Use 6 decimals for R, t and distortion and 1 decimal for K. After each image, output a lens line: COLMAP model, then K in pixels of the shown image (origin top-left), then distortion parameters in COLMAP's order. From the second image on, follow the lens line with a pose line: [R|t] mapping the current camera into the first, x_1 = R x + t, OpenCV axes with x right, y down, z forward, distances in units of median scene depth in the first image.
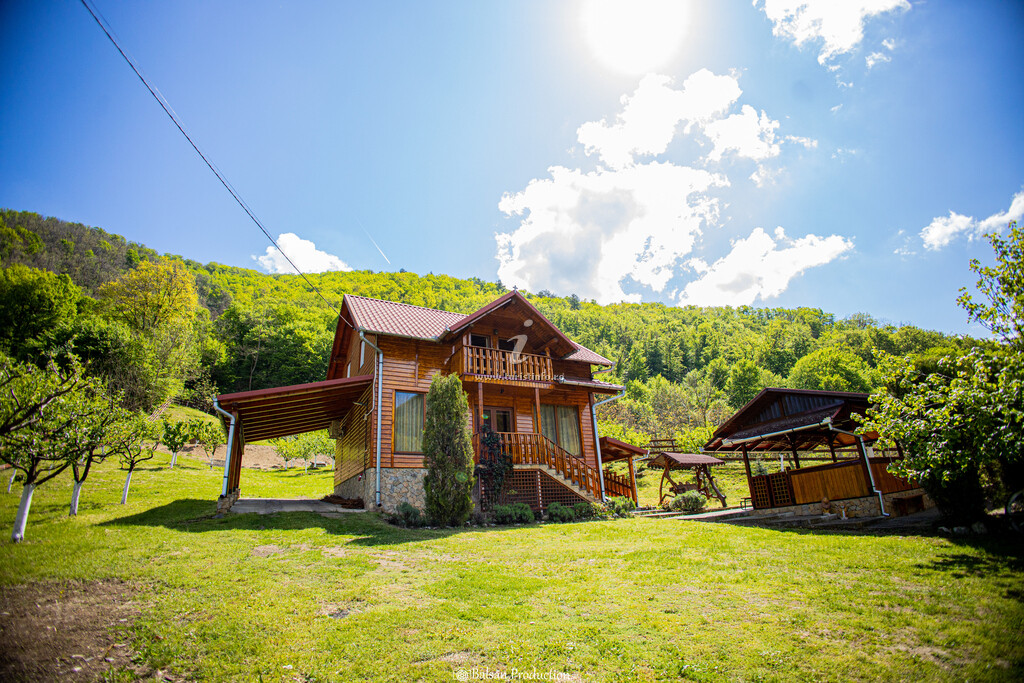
lens RADIAL K [[466.4, 0, 514.4], [0, 466.4, 344.6], [0, 0, 1]] dist [-0.143021, 0.030848]
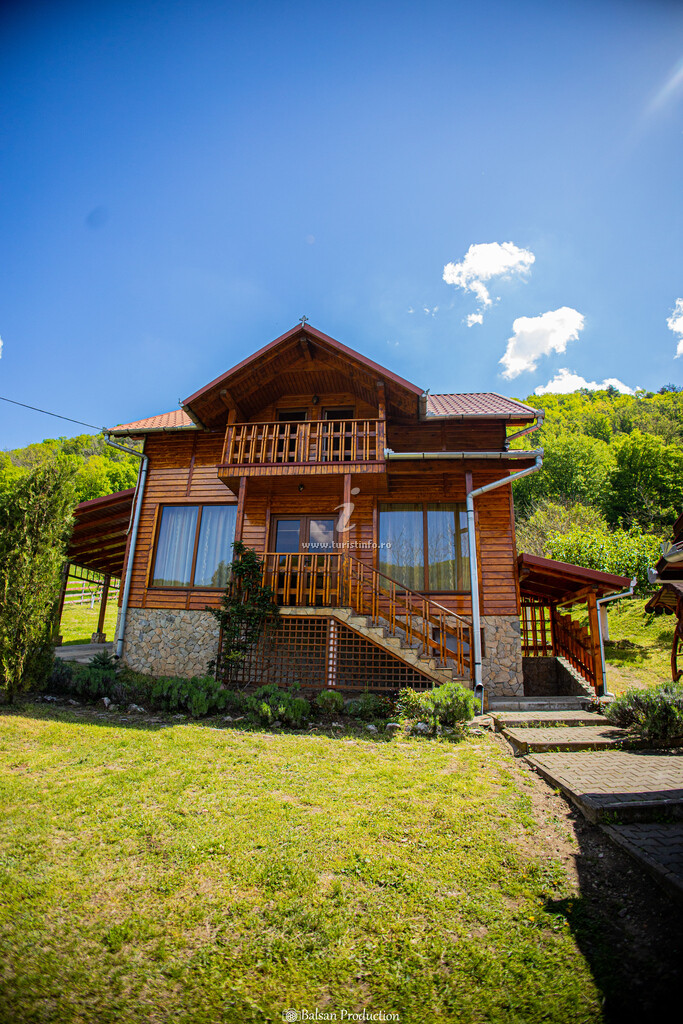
lens RADIAL K [[466.4, 0, 341.5], [0, 466.4, 512.0], [0, 0, 1]] dist [-0.143021, 0.030848]
pose [[0.801563, -0.104209, -0.588759, 0.171876], [0.142795, 0.989565, 0.019256, 0.058669], [0.580609, -0.099507, 0.808079, 0.243825]]
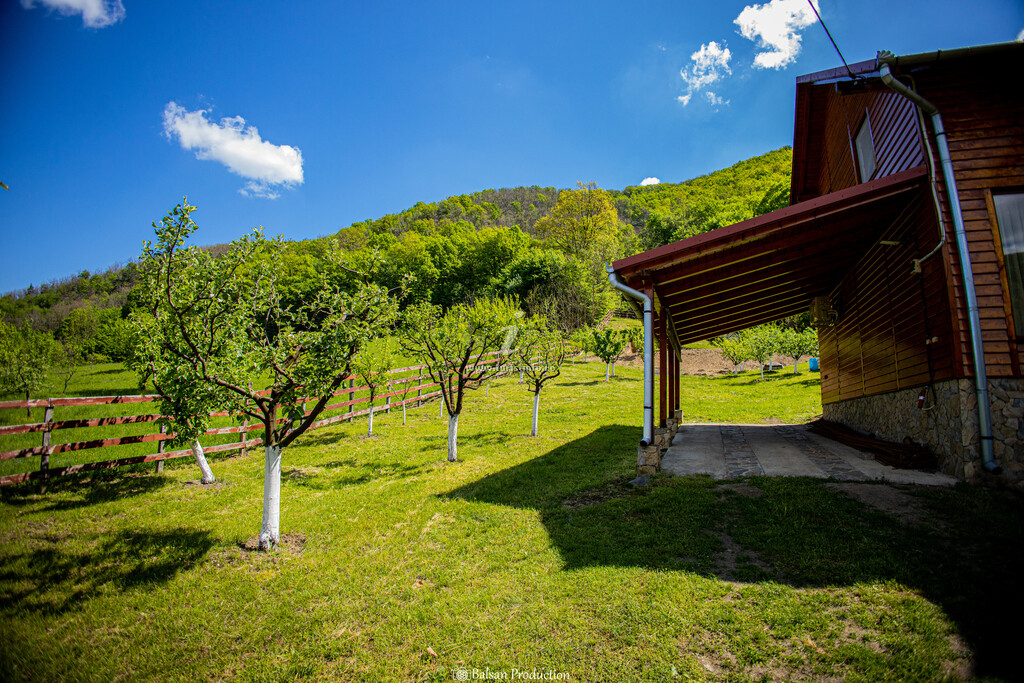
lens RADIAL K [[466.4, 0, 514.4], [0, 466.4, 344.6], [0, 0, 1]] dist [-0.143021, 0.030848]
pose [[0.620674, -0.042552, -0.782913, -0.106593], [0.209226, 0.971307, 0.113078, 0.043655], [0.755638, -0.233991, 0.611768, 0.183301]]
